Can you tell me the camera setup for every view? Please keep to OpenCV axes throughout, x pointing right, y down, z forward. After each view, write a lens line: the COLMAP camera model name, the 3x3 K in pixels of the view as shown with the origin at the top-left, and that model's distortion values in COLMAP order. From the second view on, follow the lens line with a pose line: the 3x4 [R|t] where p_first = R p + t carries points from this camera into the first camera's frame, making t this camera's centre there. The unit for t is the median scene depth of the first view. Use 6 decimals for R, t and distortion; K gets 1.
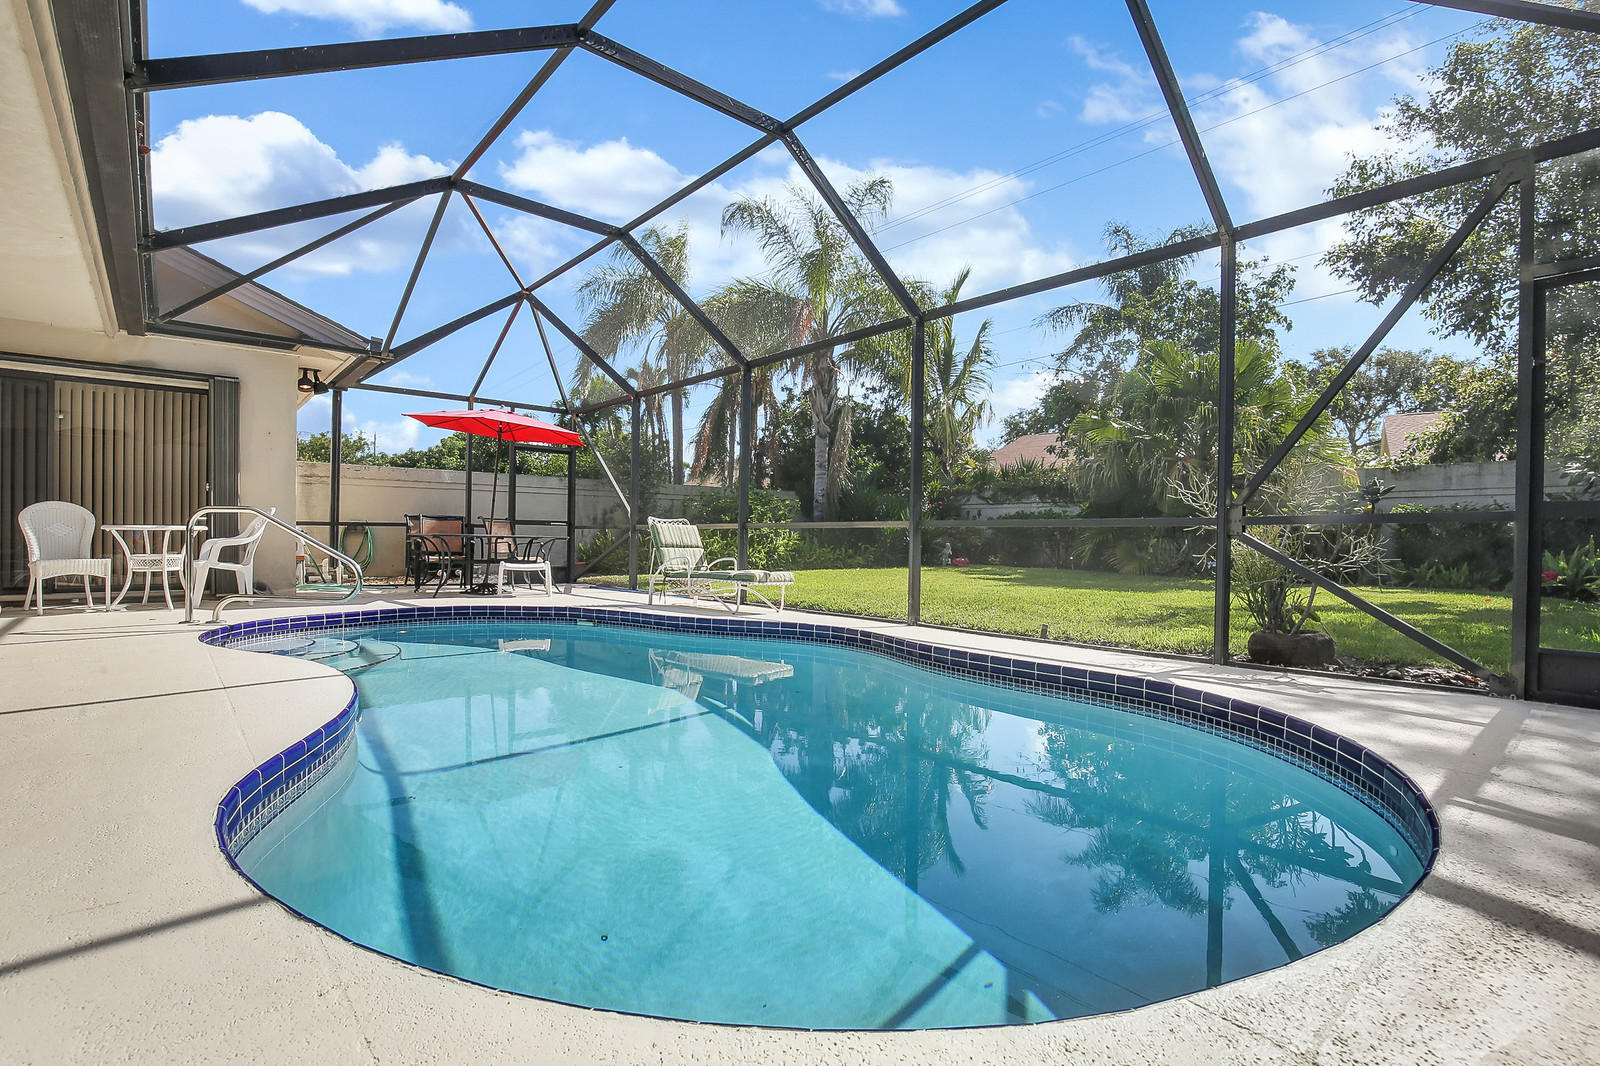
lens RADIAL K [[748.0, 0, 789.9], [0, 748.0, 529.7], [0, 0, 1]] dist [-0.023115, 0.000774]
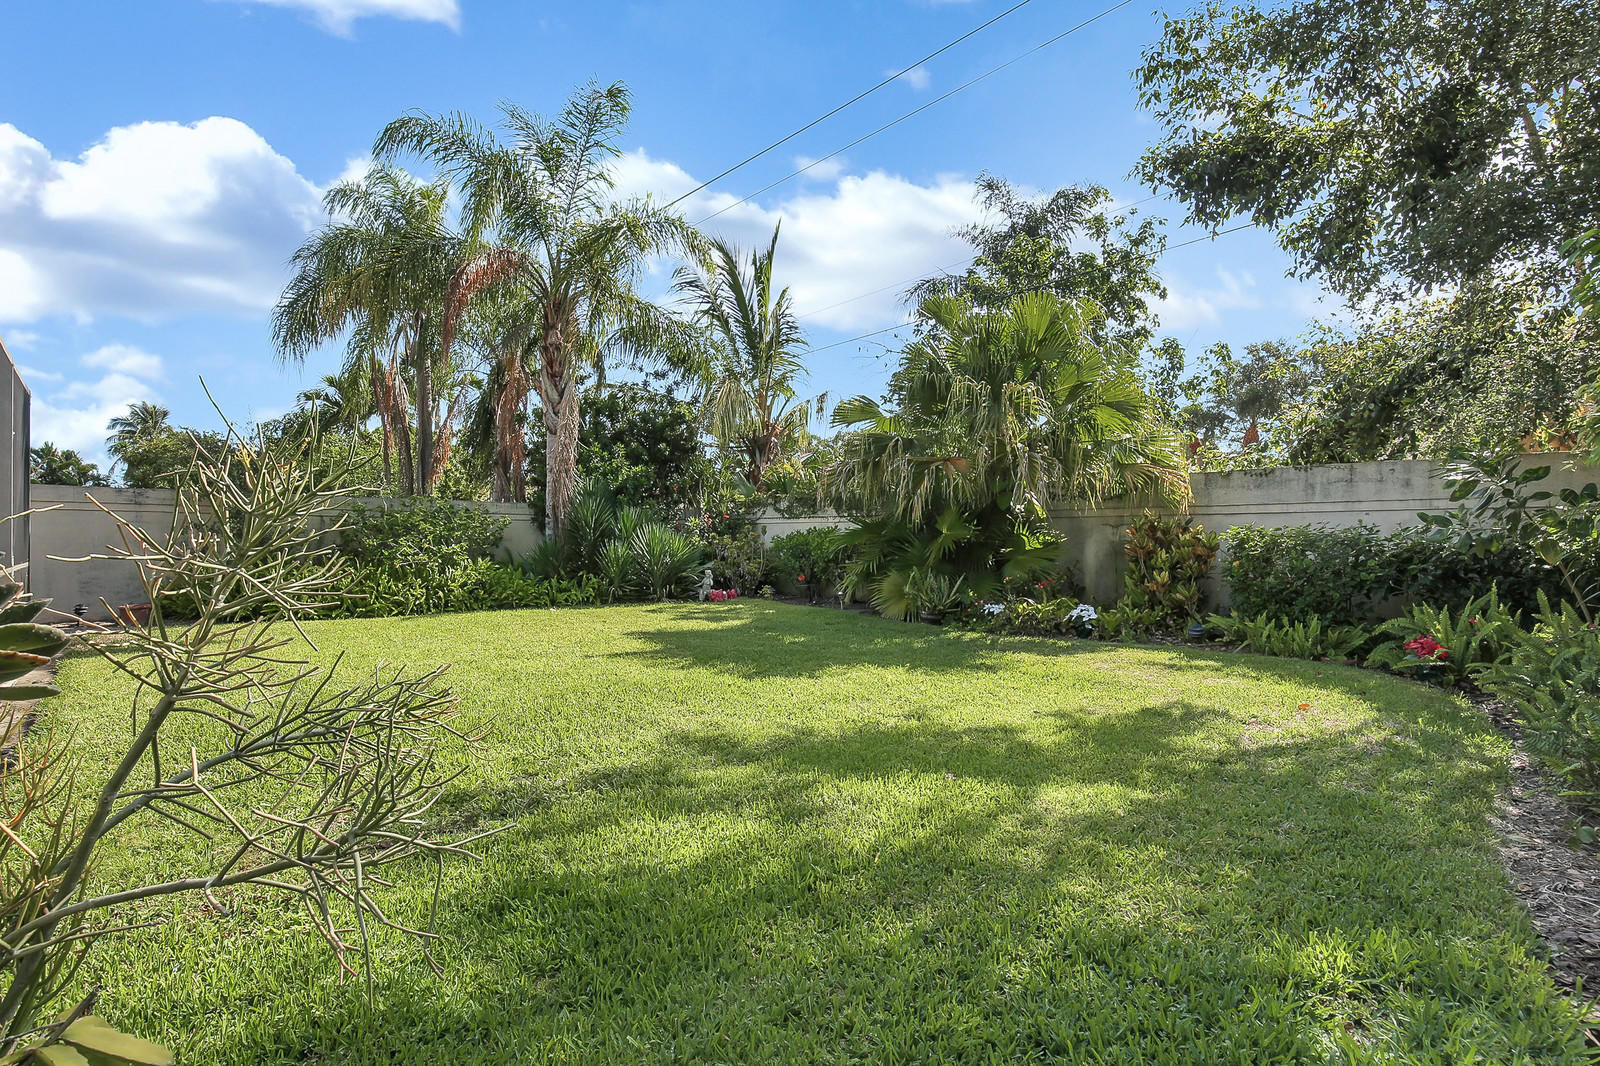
lens RADIAL K [[723.6, 0, 800.2], [0, 723.6, 549.3], [0, 0, 1]] dist [-0.051625, -0.000460]
pose [[0.999914, -0.005387, 0.011922, 0.358080], [0.005096, 0.999691, 0.024321, -0.025663], [-0.012050, -0.024258, 0.999633, 0.299067]]
